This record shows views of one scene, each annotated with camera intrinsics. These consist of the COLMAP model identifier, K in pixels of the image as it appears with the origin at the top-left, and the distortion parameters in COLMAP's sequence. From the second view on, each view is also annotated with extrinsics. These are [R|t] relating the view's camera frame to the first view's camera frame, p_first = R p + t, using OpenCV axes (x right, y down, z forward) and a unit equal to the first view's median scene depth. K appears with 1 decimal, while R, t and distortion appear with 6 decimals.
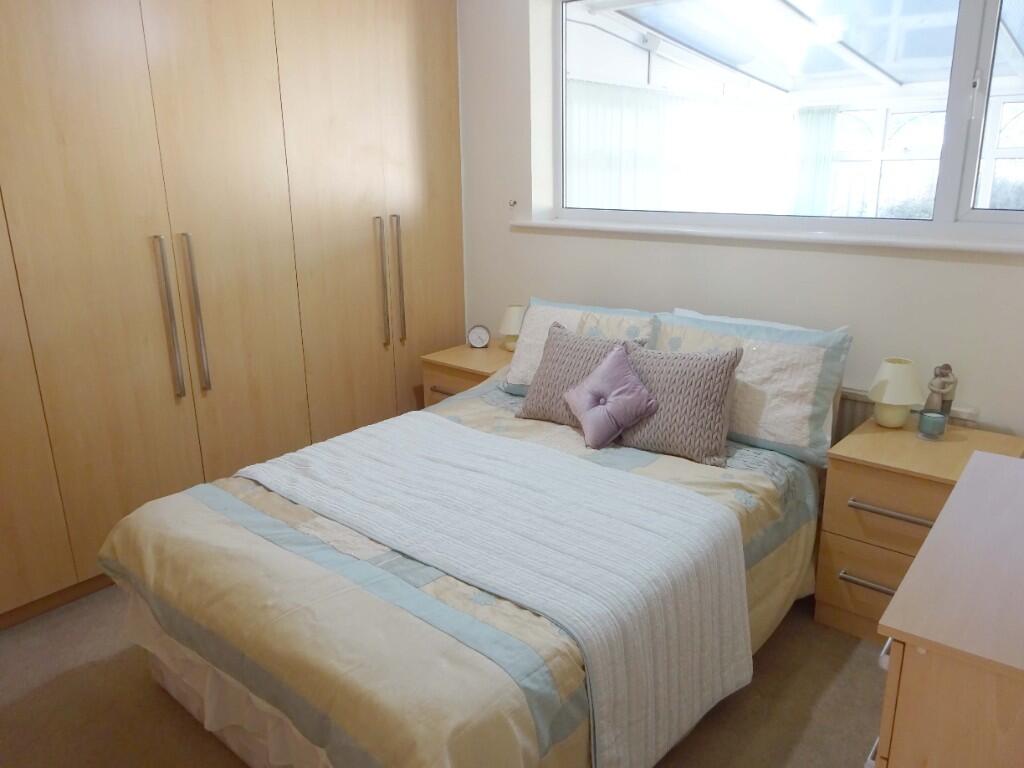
lens RADIAL K [[747.0, 0, 510.4], [0, 747.0, 381.4], [0, 0, 1]] dist [-0.010532, 0.009284]
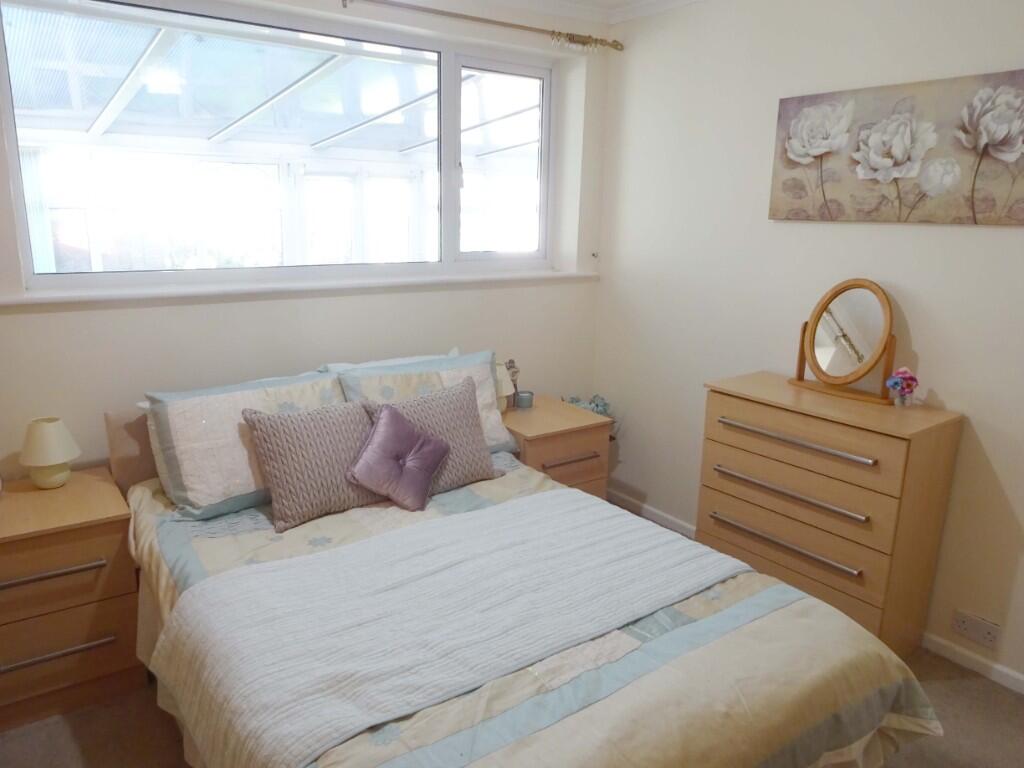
lens RADIAL K [[747.0, 0, 509.3], [0, 747.0, 386.1], [0, 0, 1]] dist [-0.010532, 0.009284]
pose [[0.230261, -0.206071, 0.951060, -0.823700], [0.248398, 0.957392, 0.147304, -0.195068], [-0.940892, 0.202323, 0.271638, 0.652186]]
